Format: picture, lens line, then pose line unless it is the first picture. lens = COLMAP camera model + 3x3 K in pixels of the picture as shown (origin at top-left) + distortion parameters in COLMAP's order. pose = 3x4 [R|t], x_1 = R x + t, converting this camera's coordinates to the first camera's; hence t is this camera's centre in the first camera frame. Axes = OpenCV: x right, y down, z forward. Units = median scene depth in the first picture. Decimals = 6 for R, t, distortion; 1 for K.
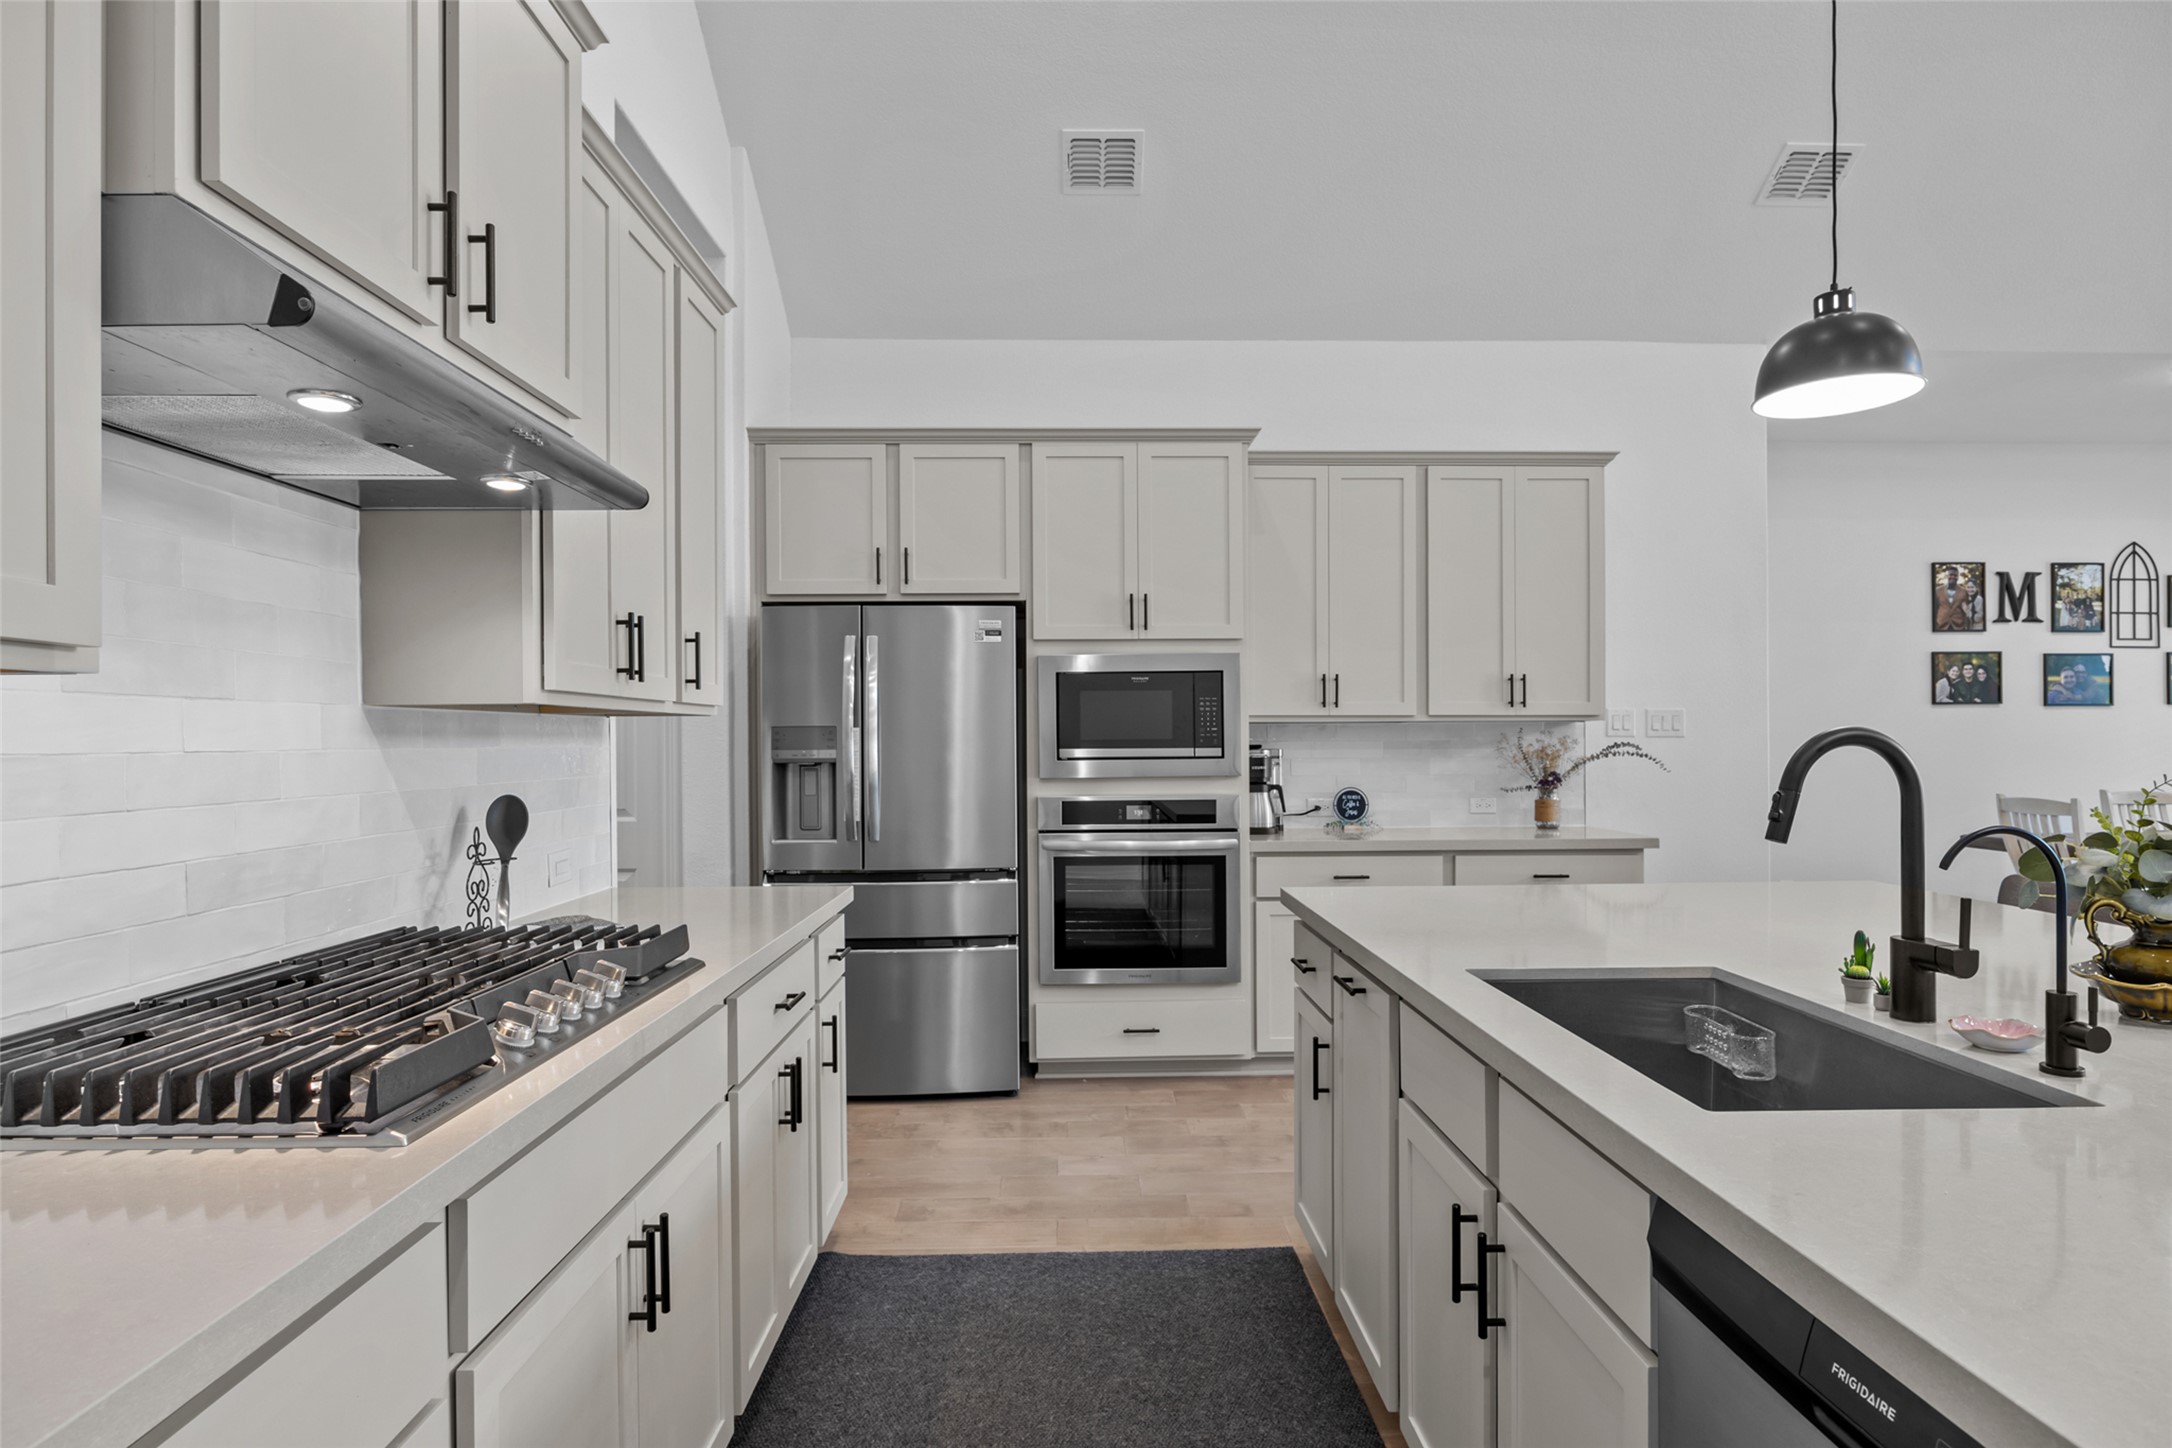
lens RADIAL K [[1185.6, 0, 1085.0], [0, 1185.6, 737.0], [0, 0, 1]] dist [-0.005973, -0.000230]
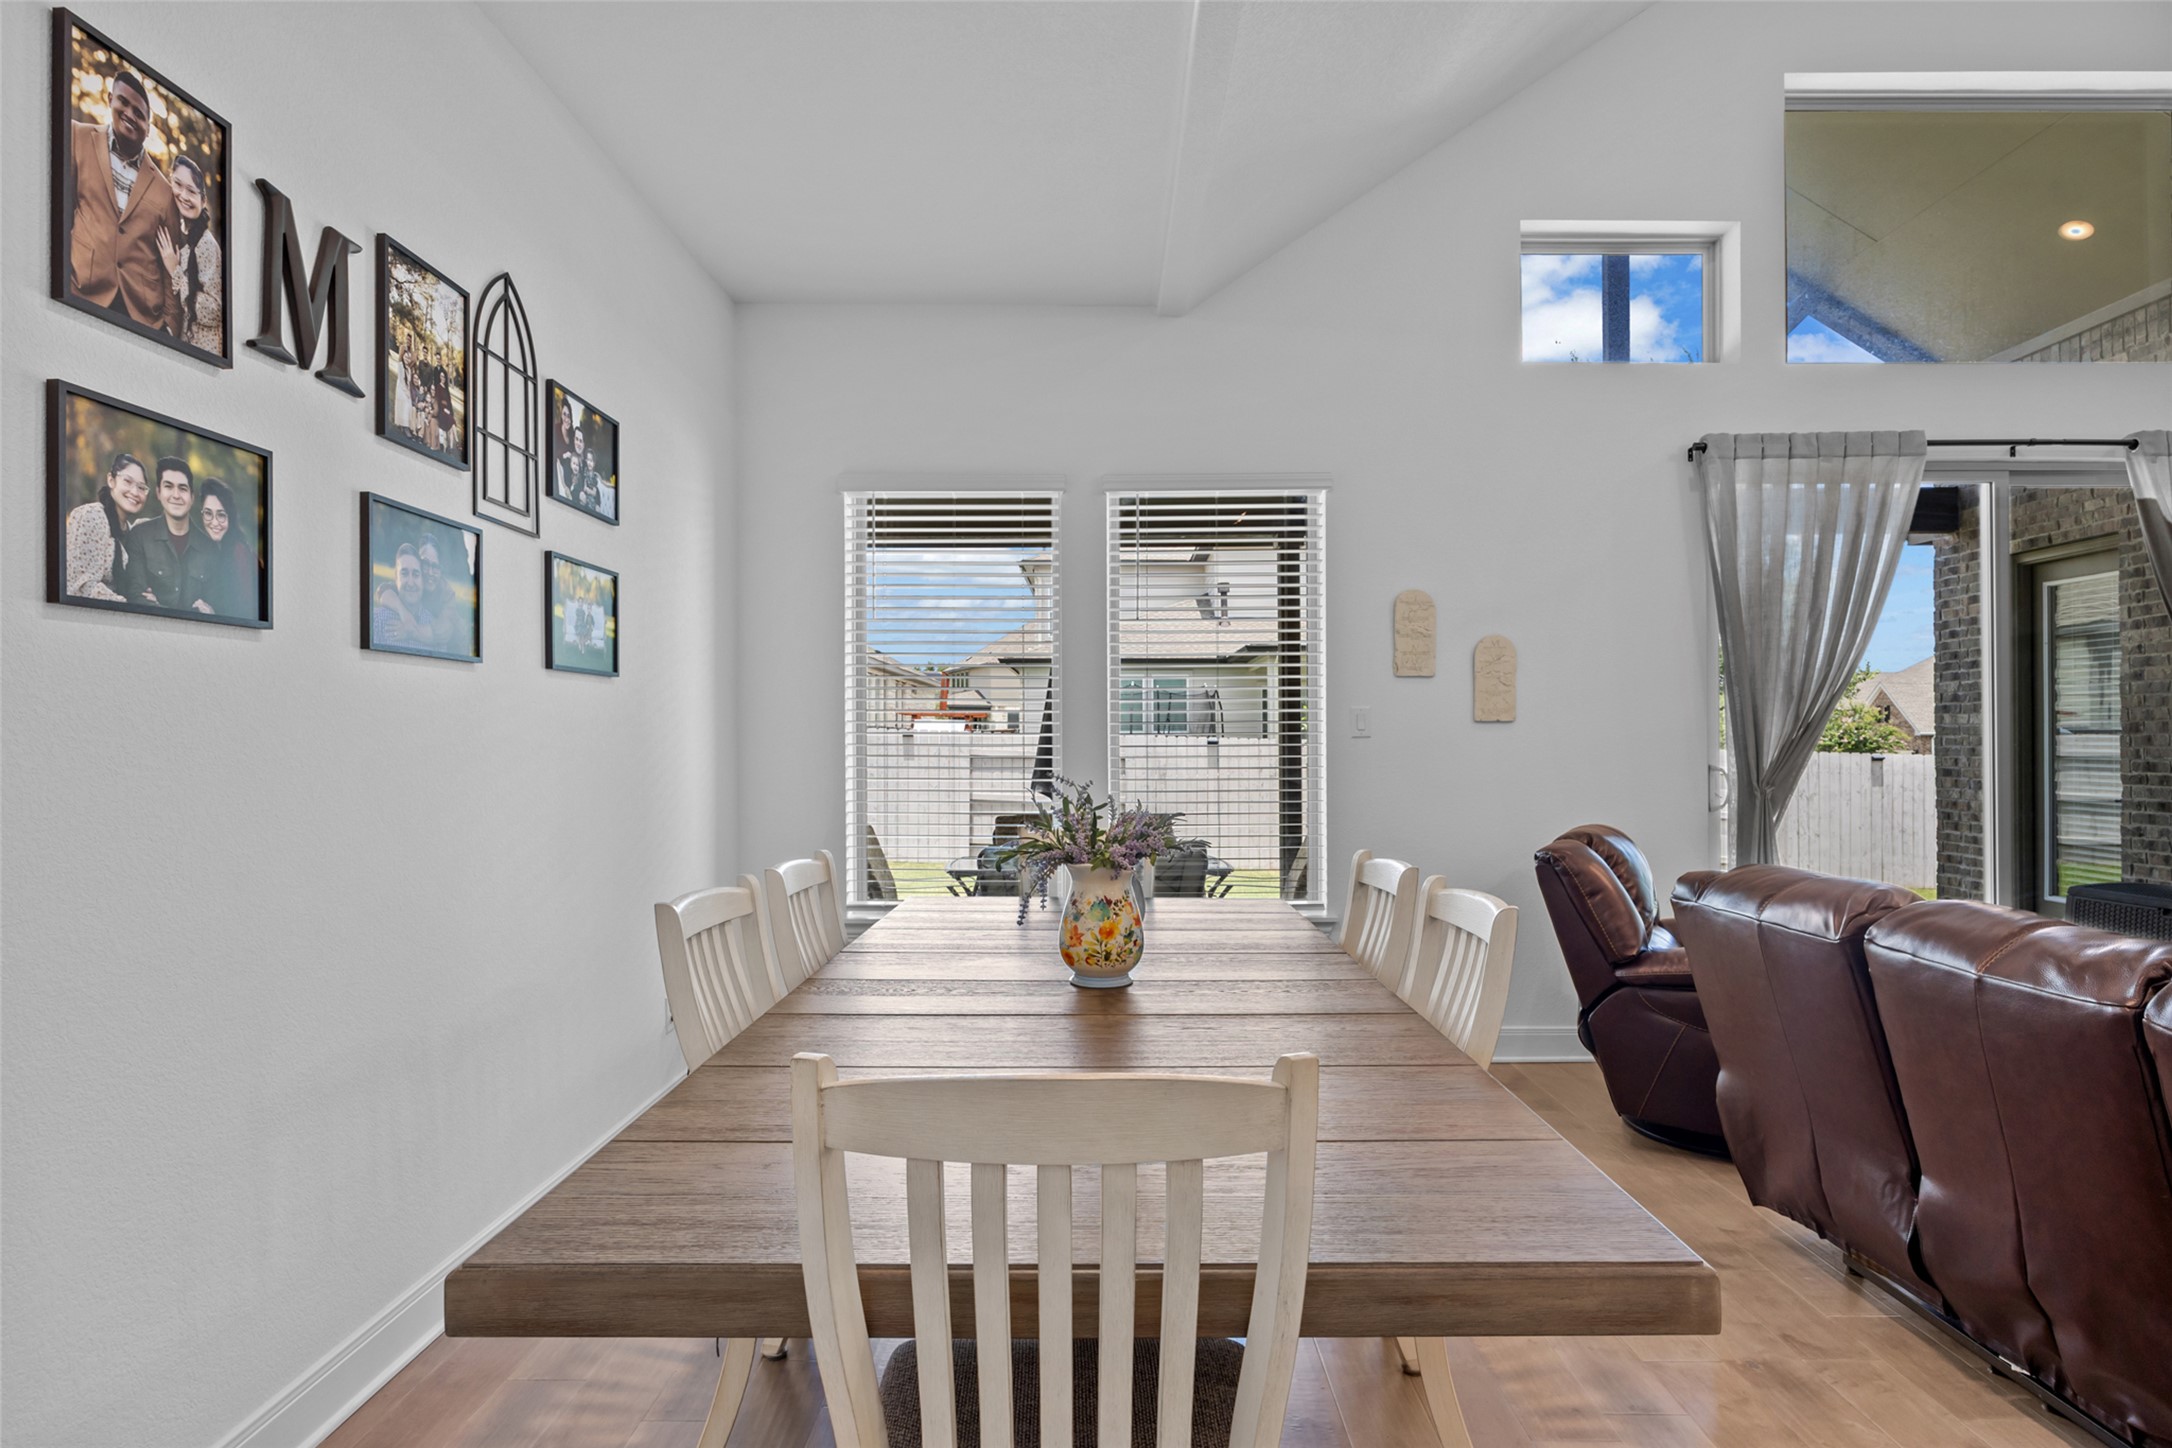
lens RADIAL K [[1147.3, 0, 1089.1], [0, 1147.3, 731.3], [0, 0, 1]] dist [0.002421, -0.001899]
pose [[0.029790, 0.011052, 0.999495, 0.494989], [-0.002758, 0.999936, -0.010974, 0.000048], [-0.999552, -0.002430, 0.029818, 0.786169]]
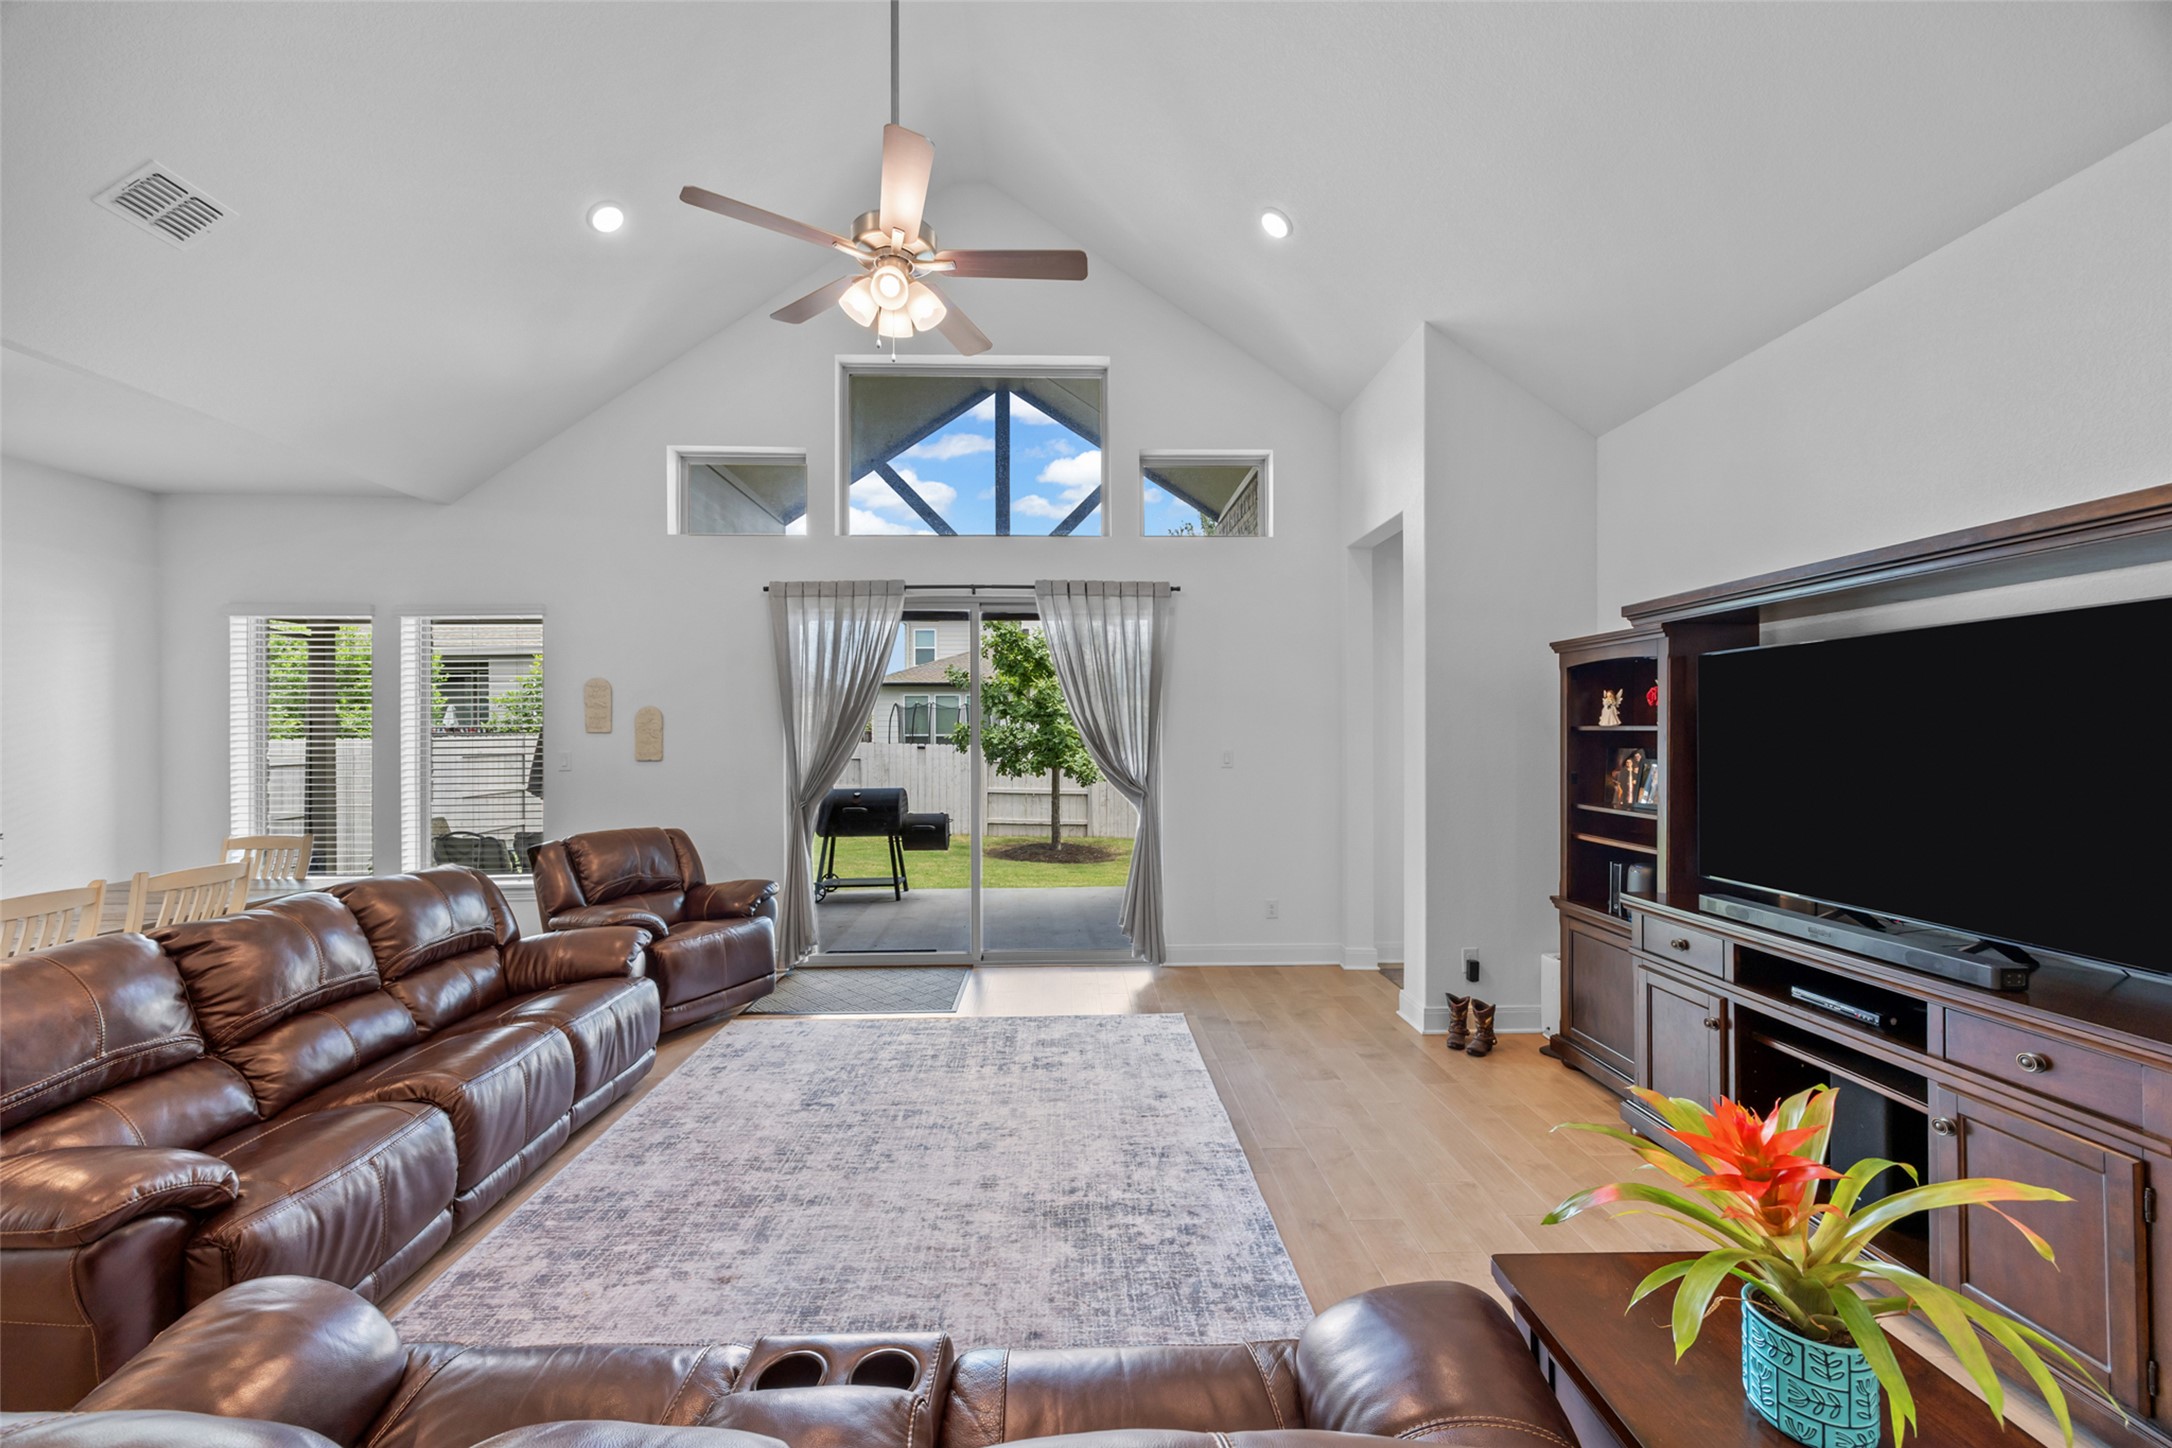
lens RADIAL K [[830.1, 0, 1089.4], [0, 830.1, 722.3], [0, 0, 1]] dist [-0.000145, -0.000378]
pose [[-0.012641, 0.017523, 0.999767, 0.397452], [0.002849, 0.999843, -0.017488, -0.033132], [-0.999916, 0.002627, -0.012689, 0.190028]]
